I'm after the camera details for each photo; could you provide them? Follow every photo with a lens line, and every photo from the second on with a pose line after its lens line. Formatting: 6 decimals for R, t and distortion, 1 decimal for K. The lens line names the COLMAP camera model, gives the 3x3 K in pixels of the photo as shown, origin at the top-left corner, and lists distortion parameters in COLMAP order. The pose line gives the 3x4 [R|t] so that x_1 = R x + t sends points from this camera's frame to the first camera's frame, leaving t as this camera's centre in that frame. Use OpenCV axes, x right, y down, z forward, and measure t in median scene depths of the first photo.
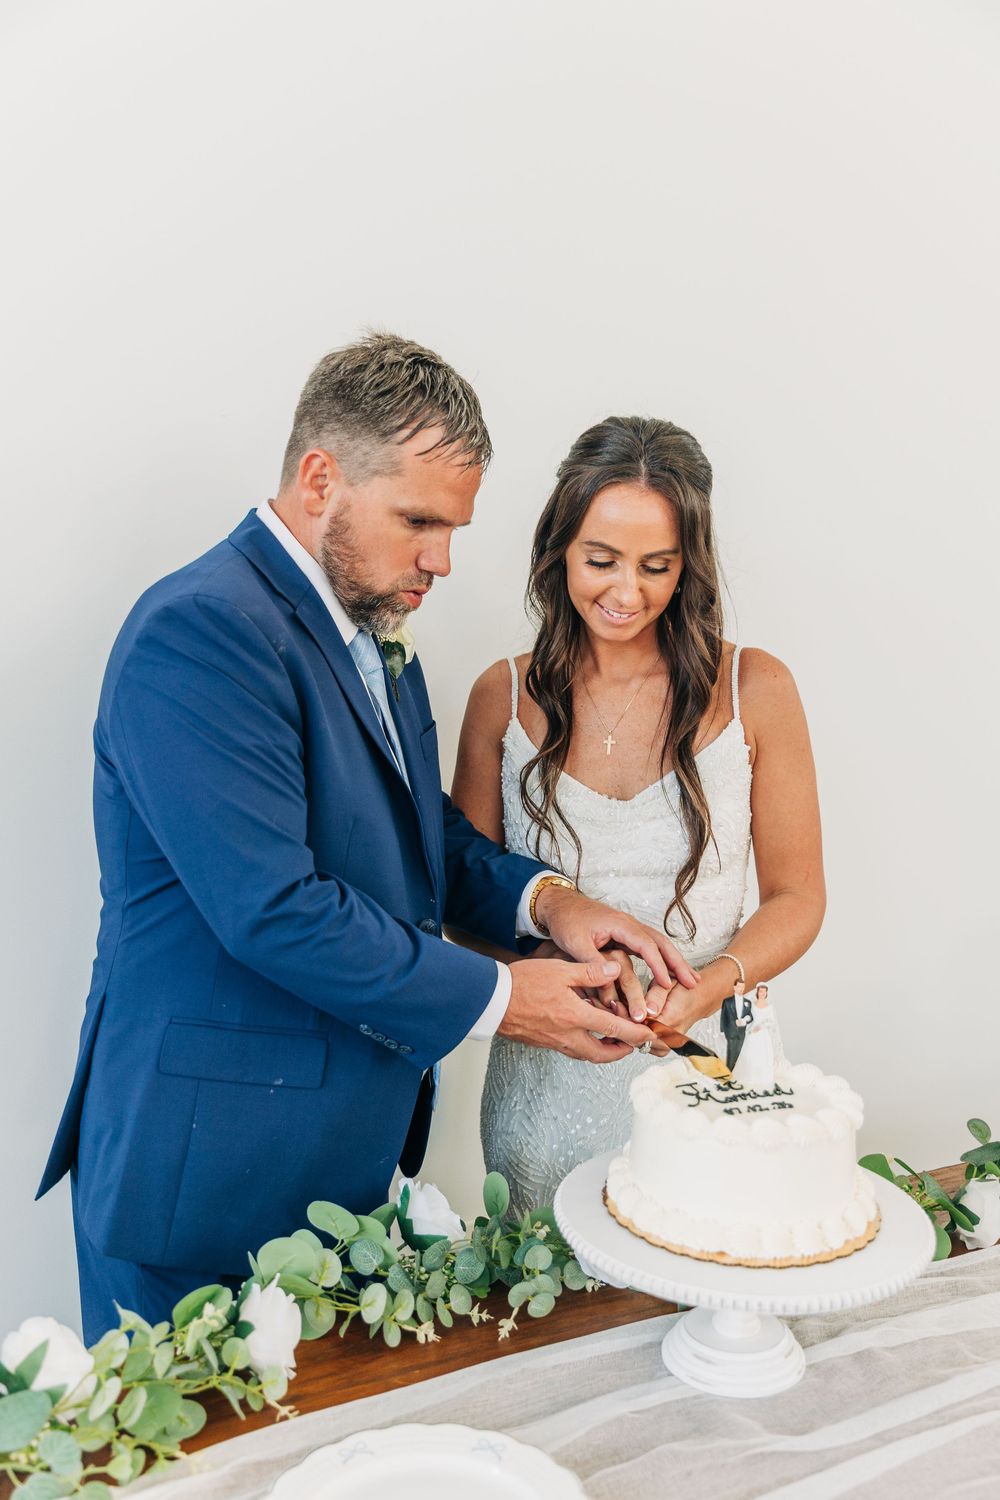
lens RADIAL K [[1447.7, 0, 501.9], [0, 1447.7, 742.1], [0, 0, 1]] dist [-0.043807, 0.000000]
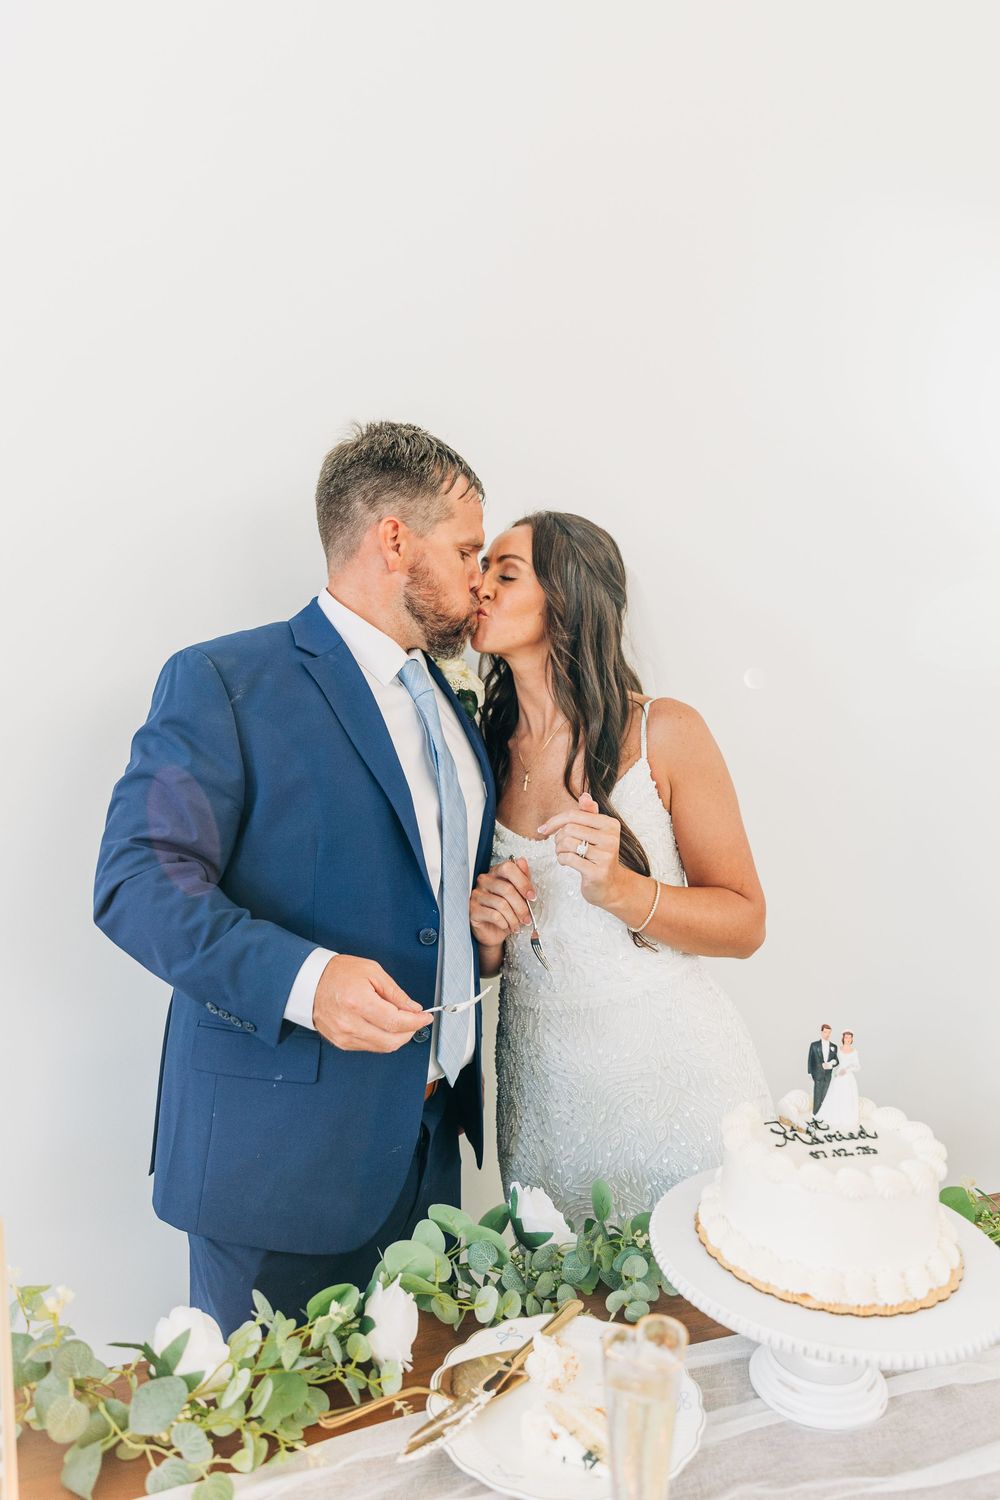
lens RADIAL K [[1090.0, 0, 498.7], [0, 1090.0, 761.3], [0, 0, 1]] dist [0.000046, -0.020572]
pose [[0.991068, 0.012302, -0.132792, 0.029477], [-0.014168, 0.999814, -0.013115, -0.020024], [0.132606, 0.014880, 0.991057, 0.168206]]
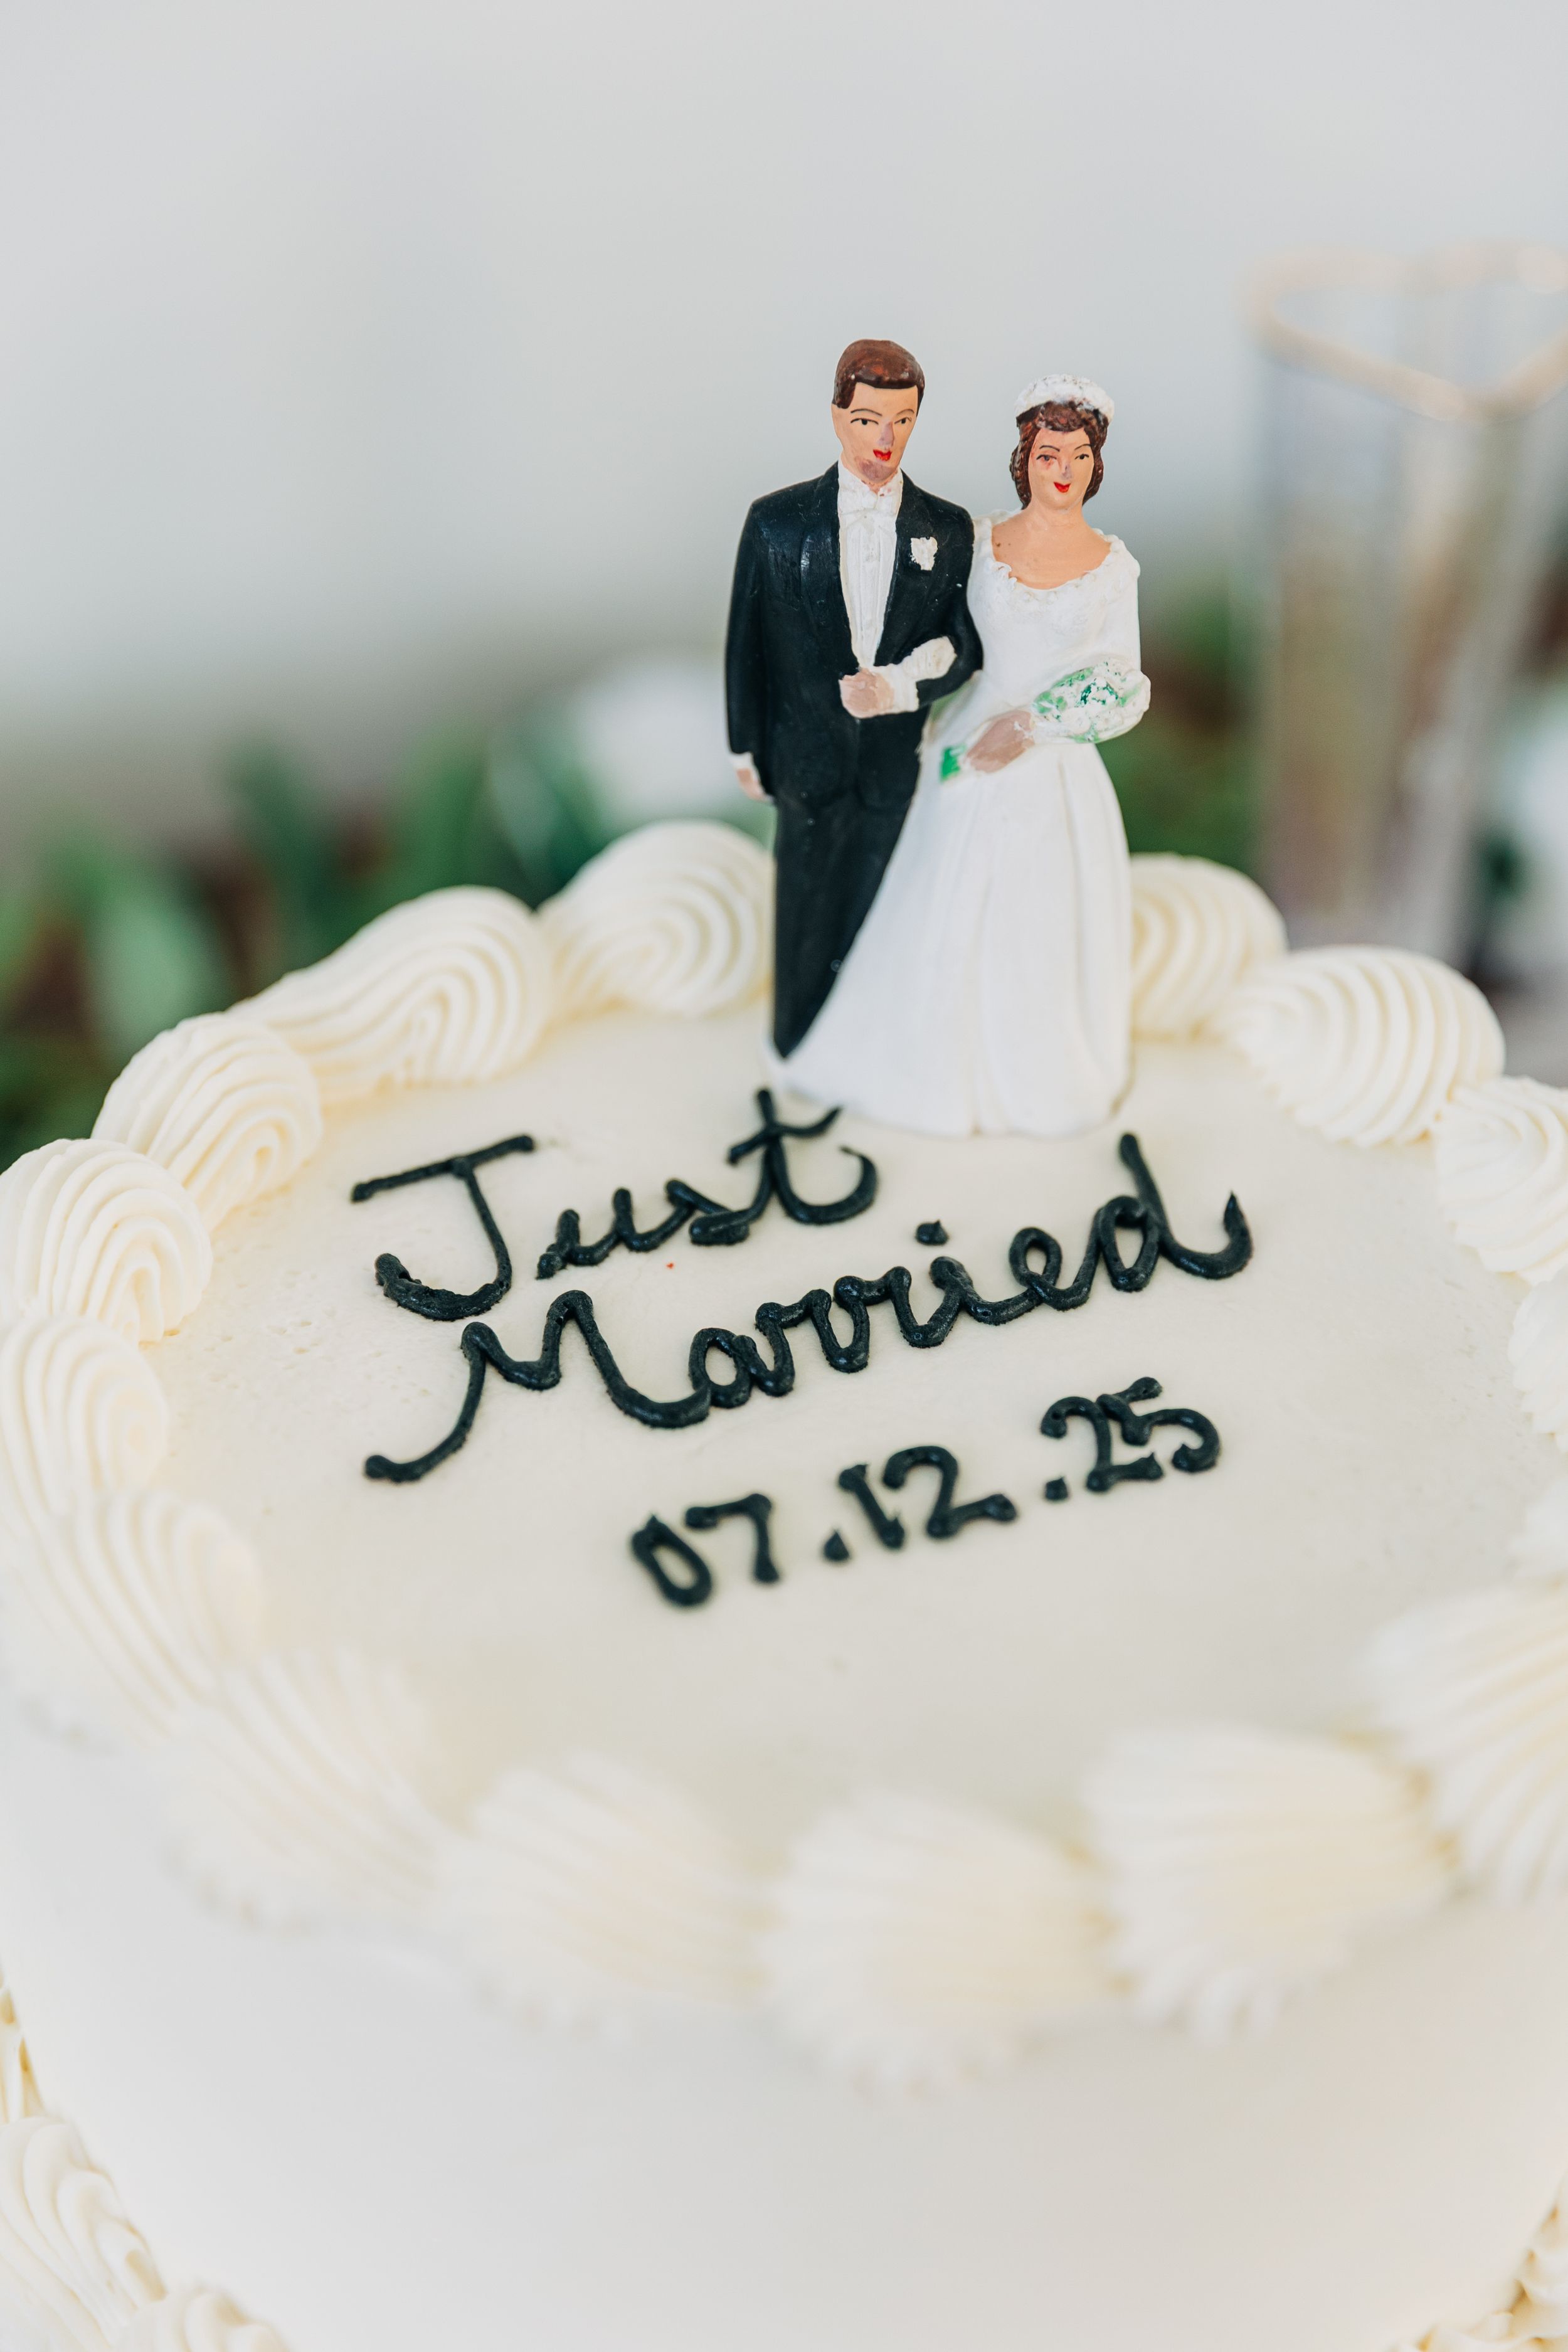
lens RADIAL K [[4561.2, 0, 786.8], [0, 4561.2, 1177.7], [0, 0, 1]] dist [0.457901, 0.000000]
pose [[0.999681, -0.011949, 0.022257, 0.157787], [-0.001130, 0.859017, 0.511945, 0.028006], [-0.025237, -0.511807, 0.858730, 0.676833]]
